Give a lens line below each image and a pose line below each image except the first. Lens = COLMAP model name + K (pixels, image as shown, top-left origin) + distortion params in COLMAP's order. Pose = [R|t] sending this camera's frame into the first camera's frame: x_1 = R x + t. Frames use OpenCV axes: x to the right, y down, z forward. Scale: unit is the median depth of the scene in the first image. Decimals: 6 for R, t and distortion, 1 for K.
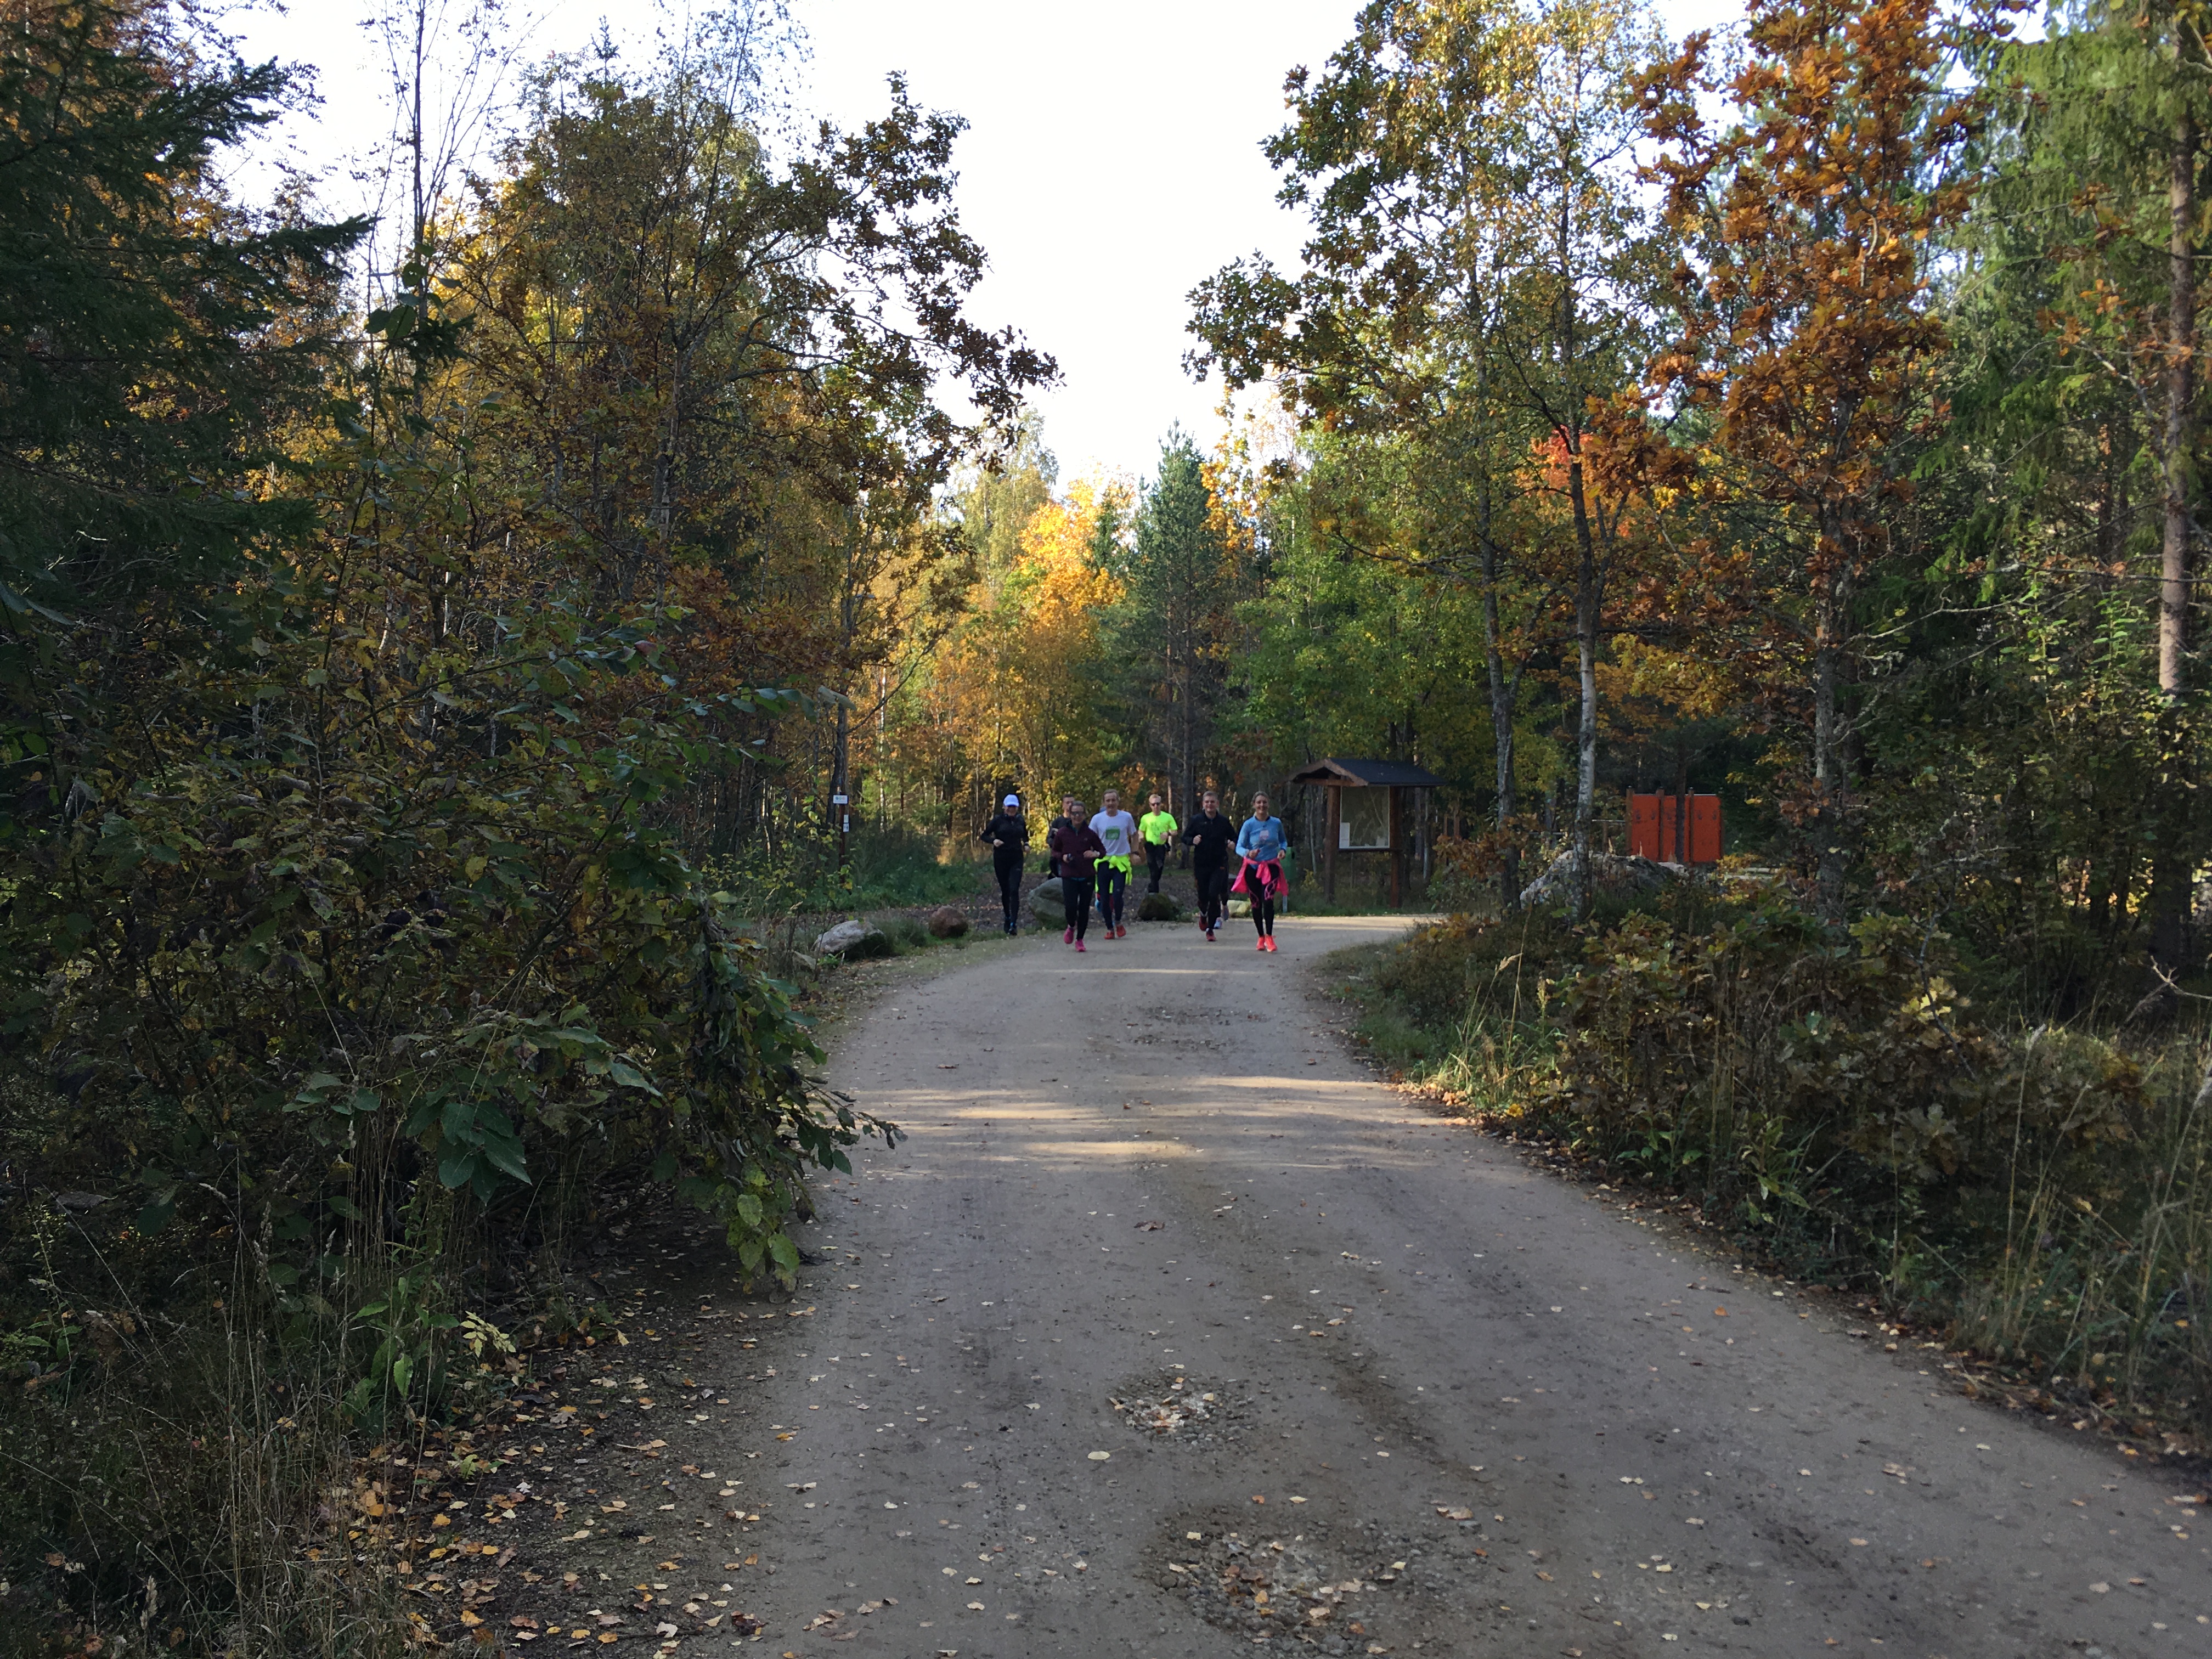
lens RADIAL K [[1881.1, 0, 1177.1], [0, 1881.1, 855.6], [0, 0, 1]] dist [0.055494, -0.095055]
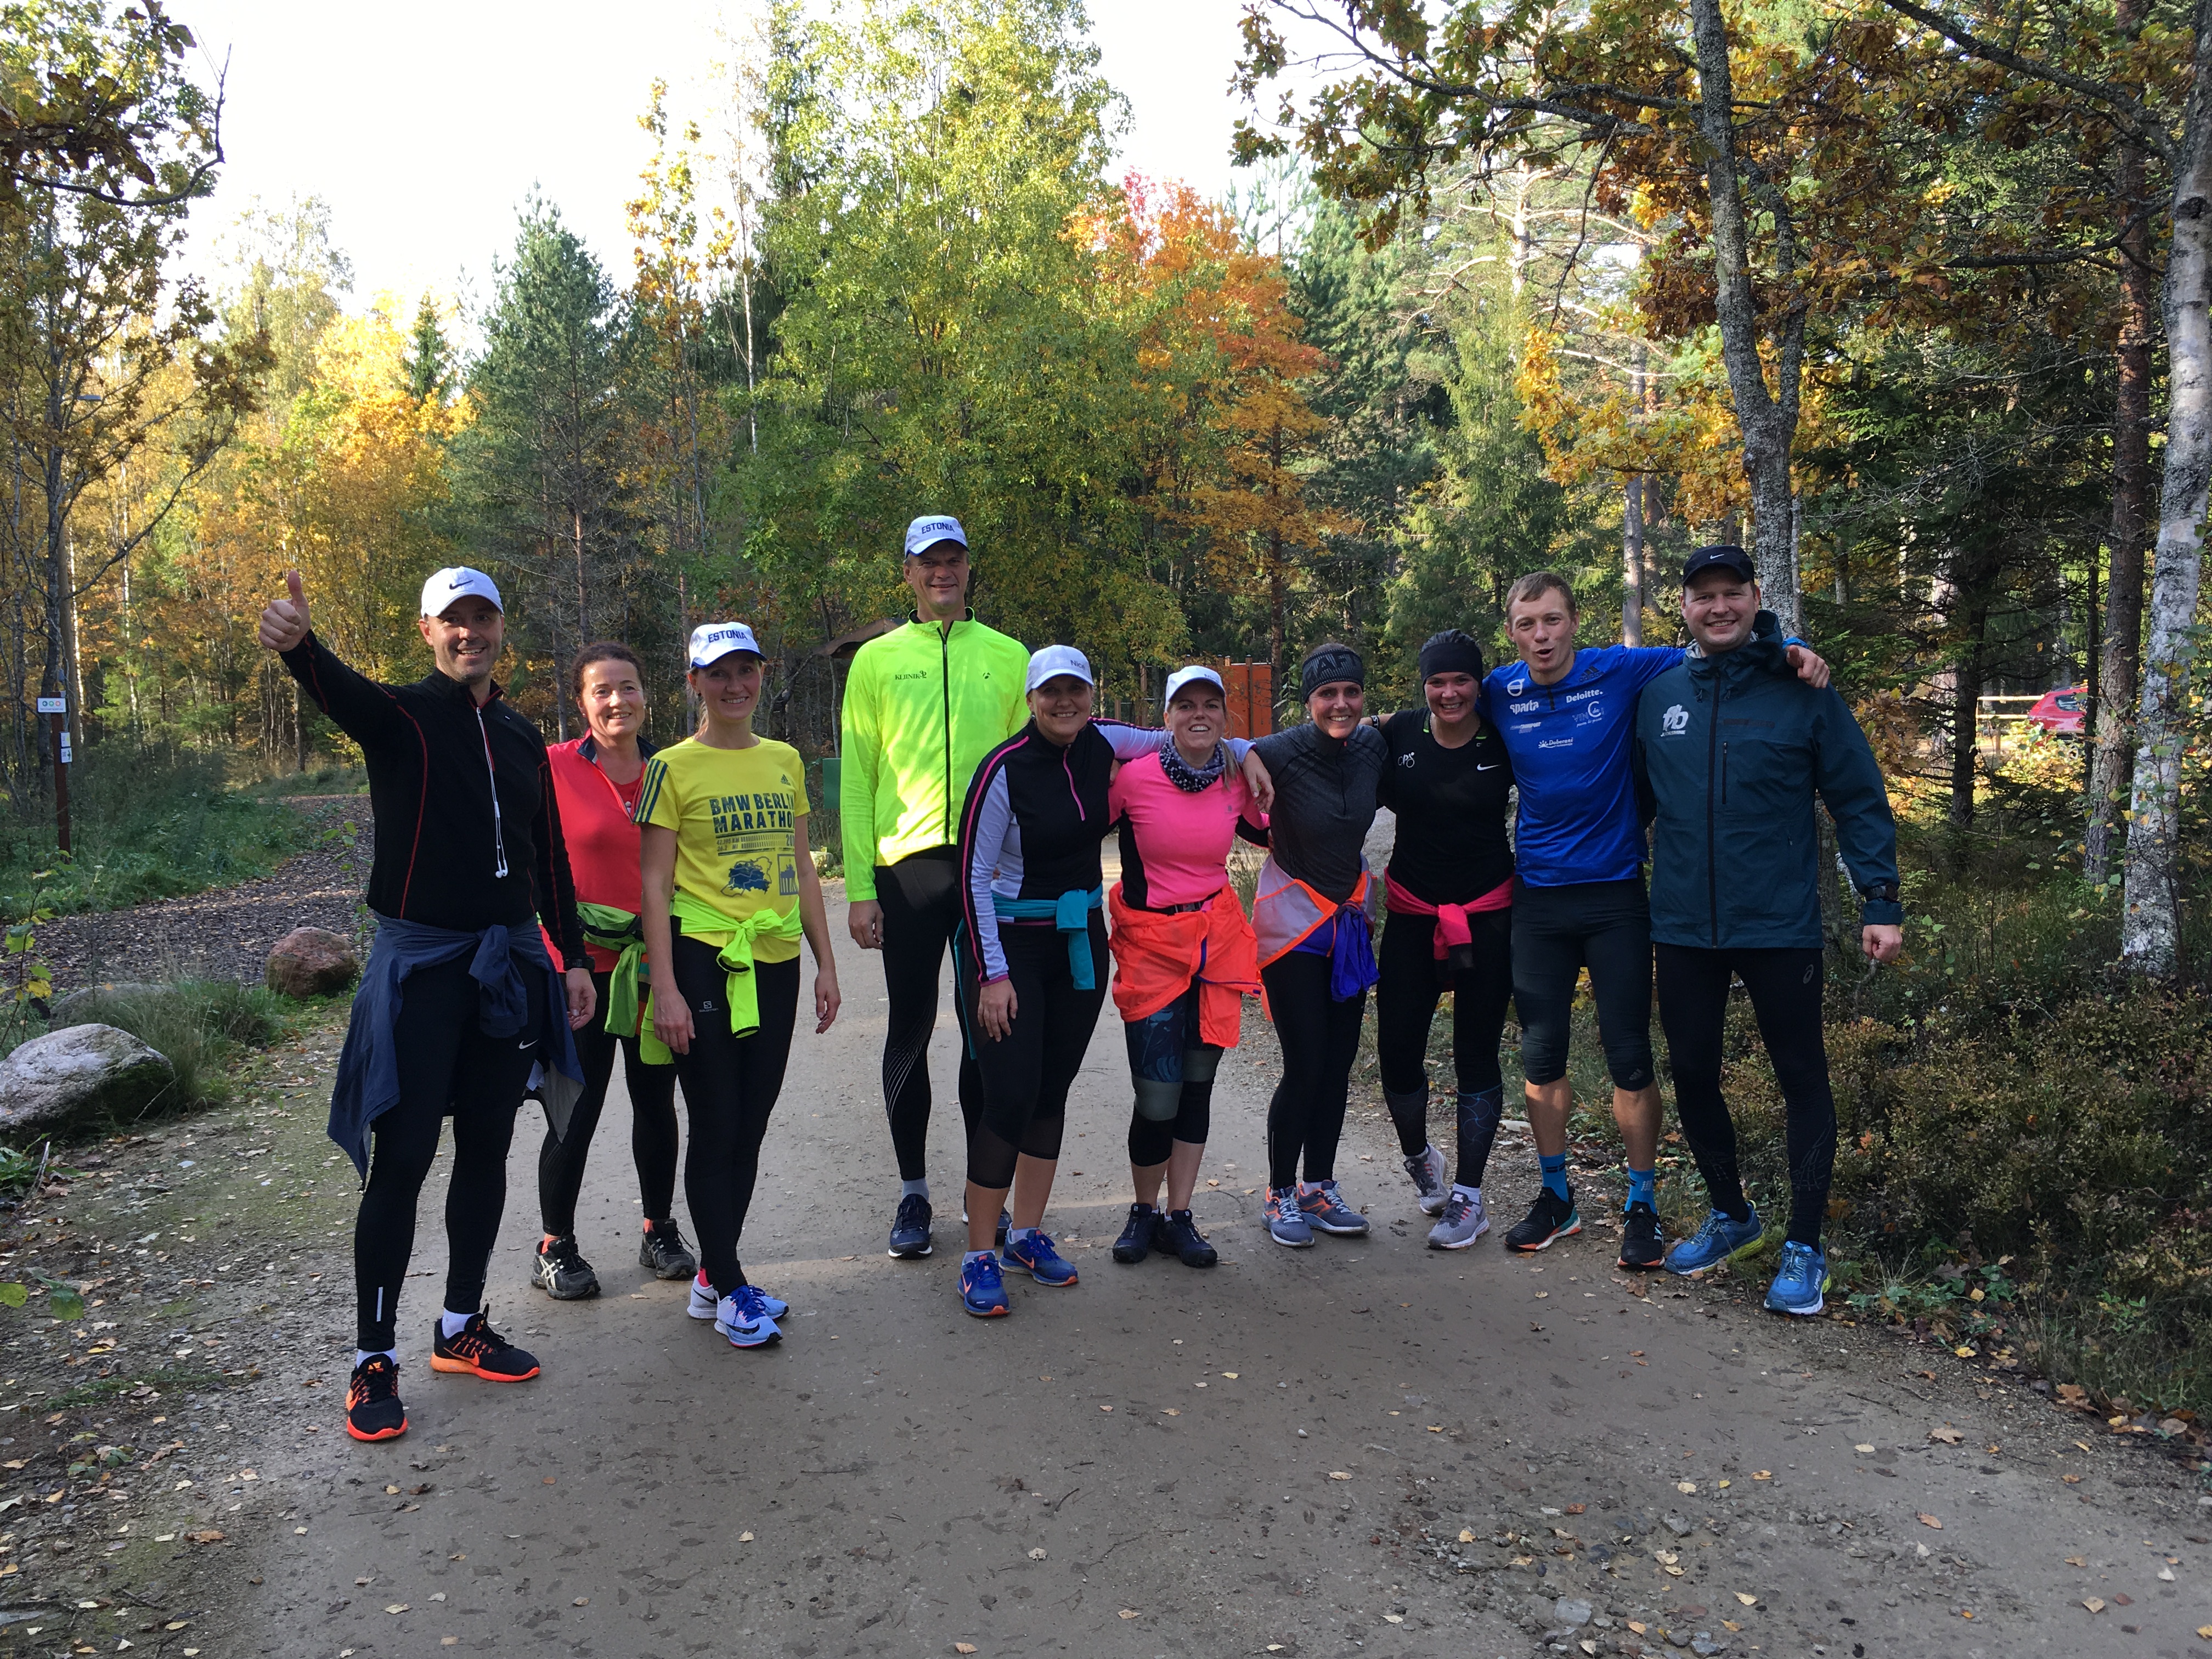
lens RADIAL K [[1881.1, 0, 1122.7], [0, 1881.1, 825.0], [0, 0, 1]] dist [0.055494, -0.095055]
pose [[0.947135, -0.055961, 0.315917, -0.122181], [0.040974, 0.997706, 0.053890, -0.026143], [-0.318208, -0.038097, 0.947255, 0.776036]]
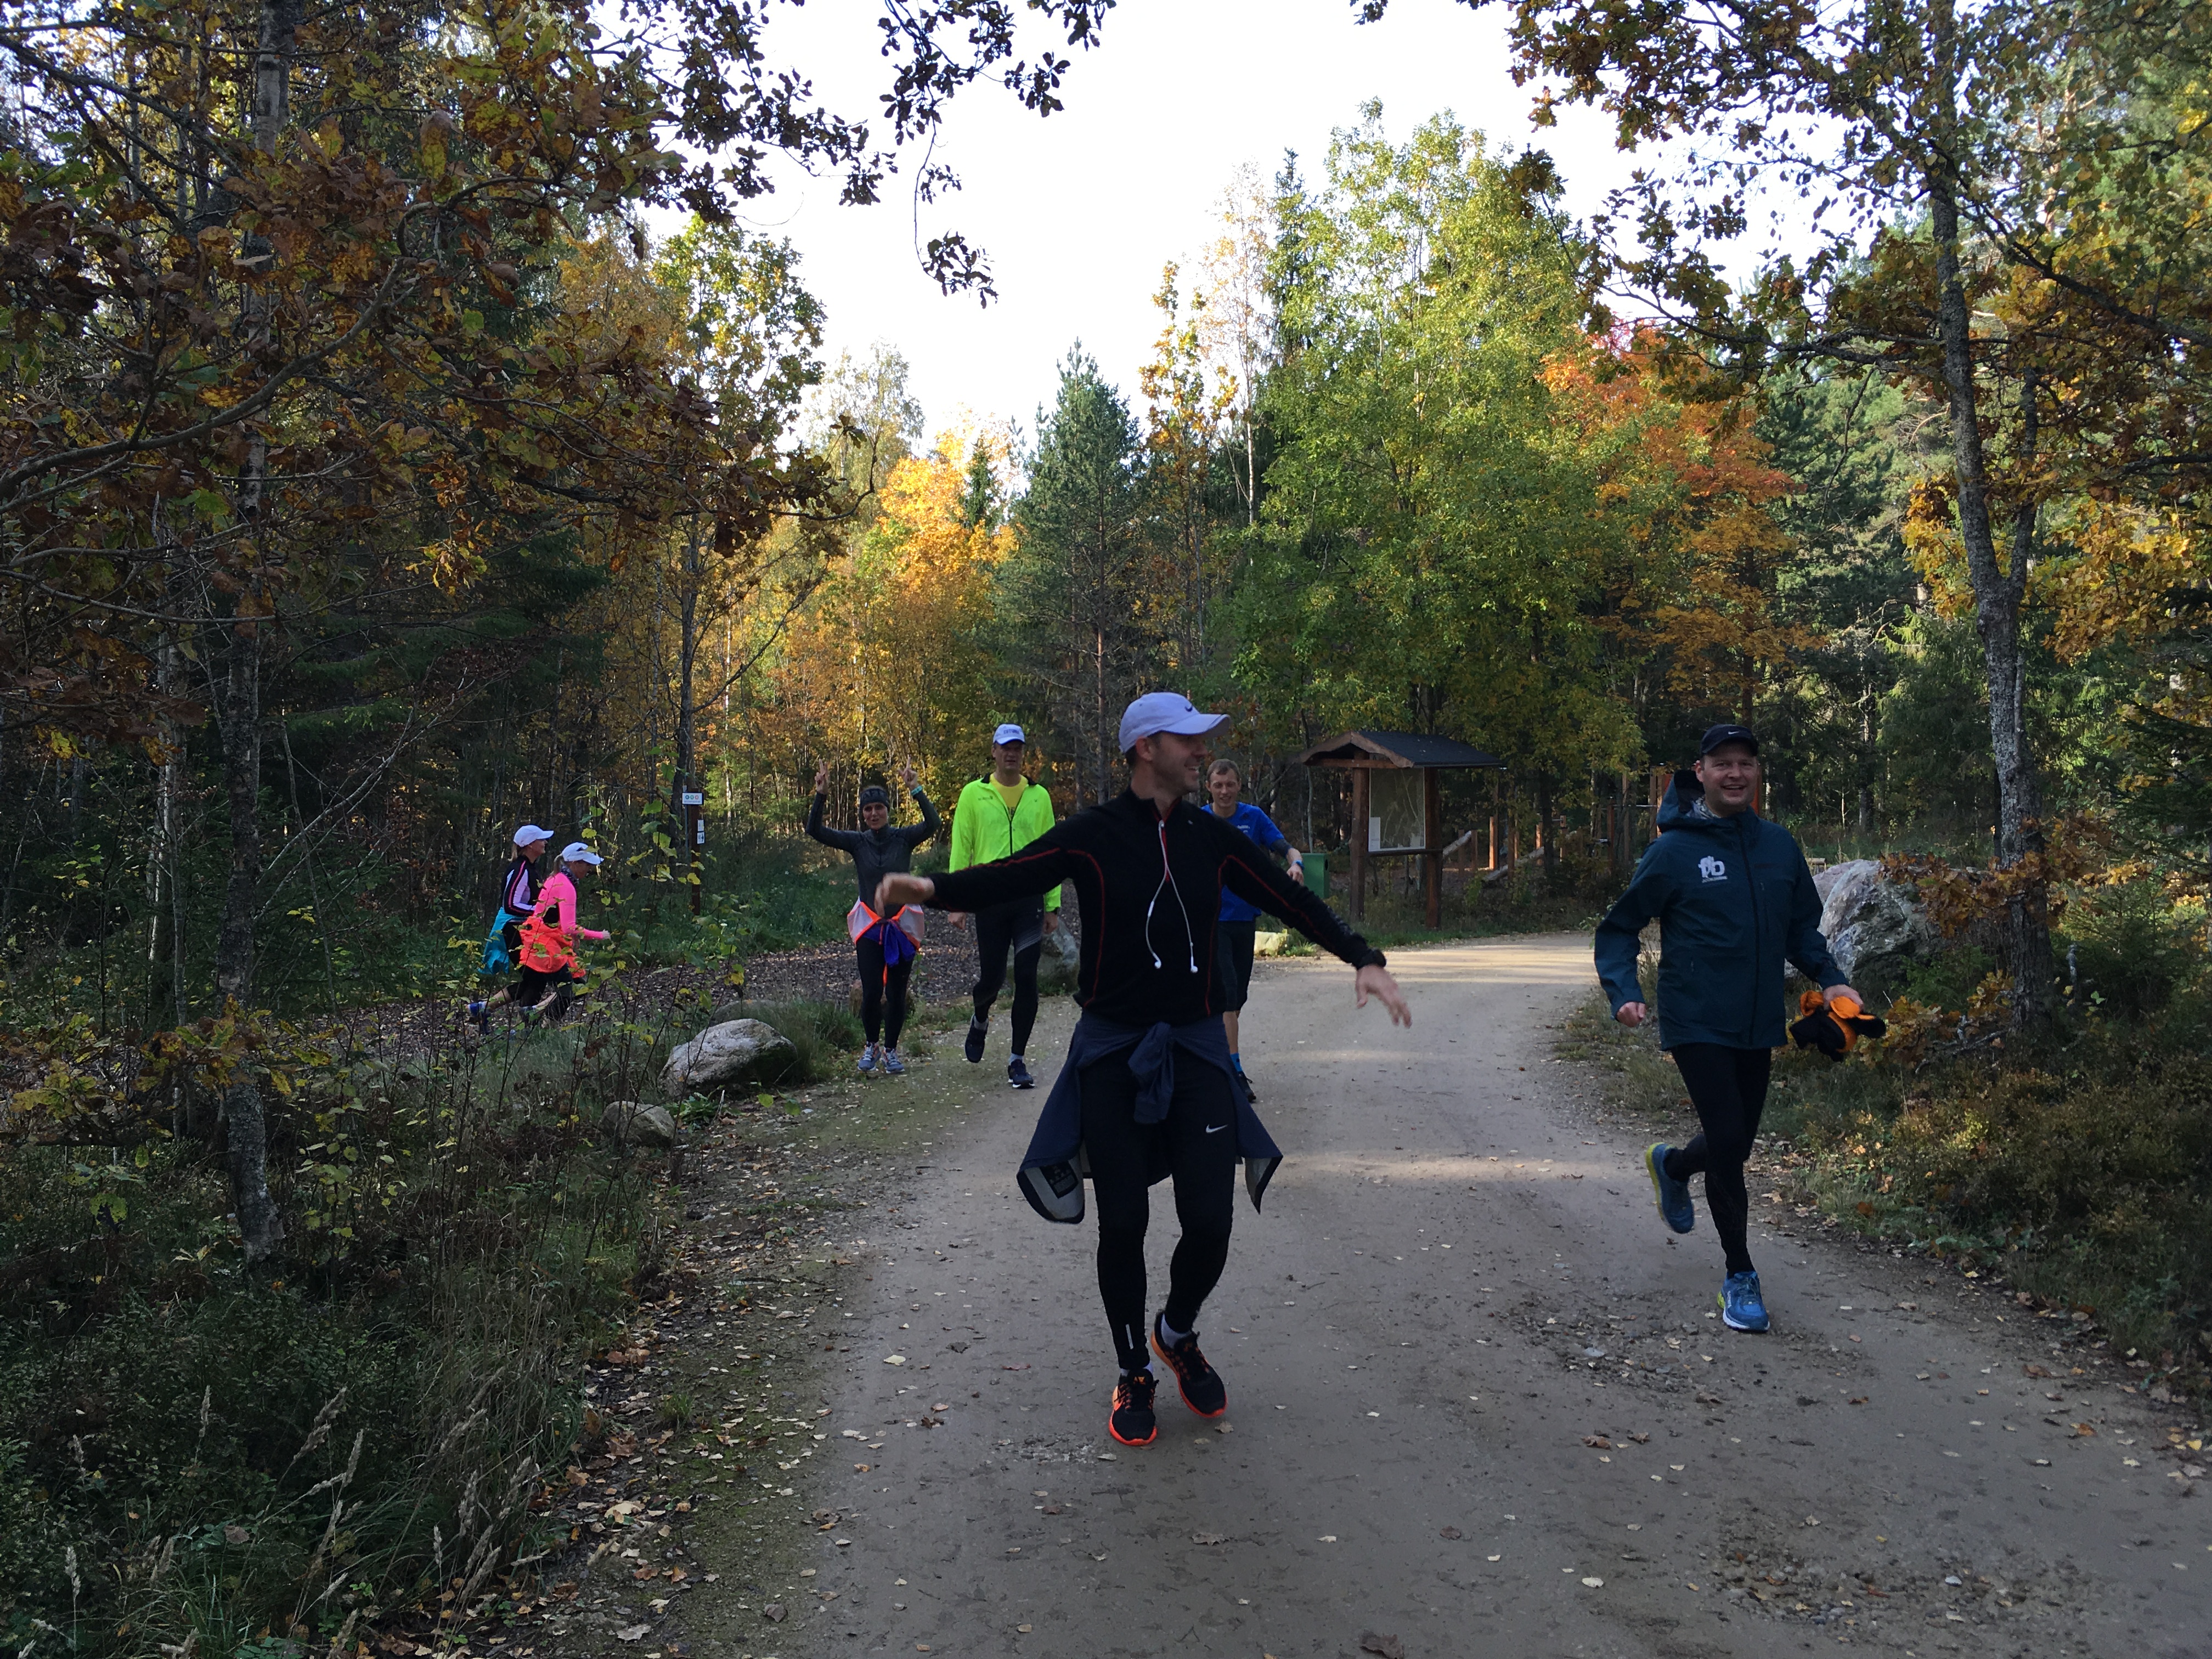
lens RADIAL K [[1881.1, 0, 1103.8], [0, 1881.1, 839.3], [0, 0, 1]] dist [0.055494, -0.095055]
pose [[0.998750, -0.020360, 0.045653, -0.119101], [0.020434, 0.999791, -0.001144, -0.023119], [-0.045620, 0.002075, 0.998957, 0.592304]]
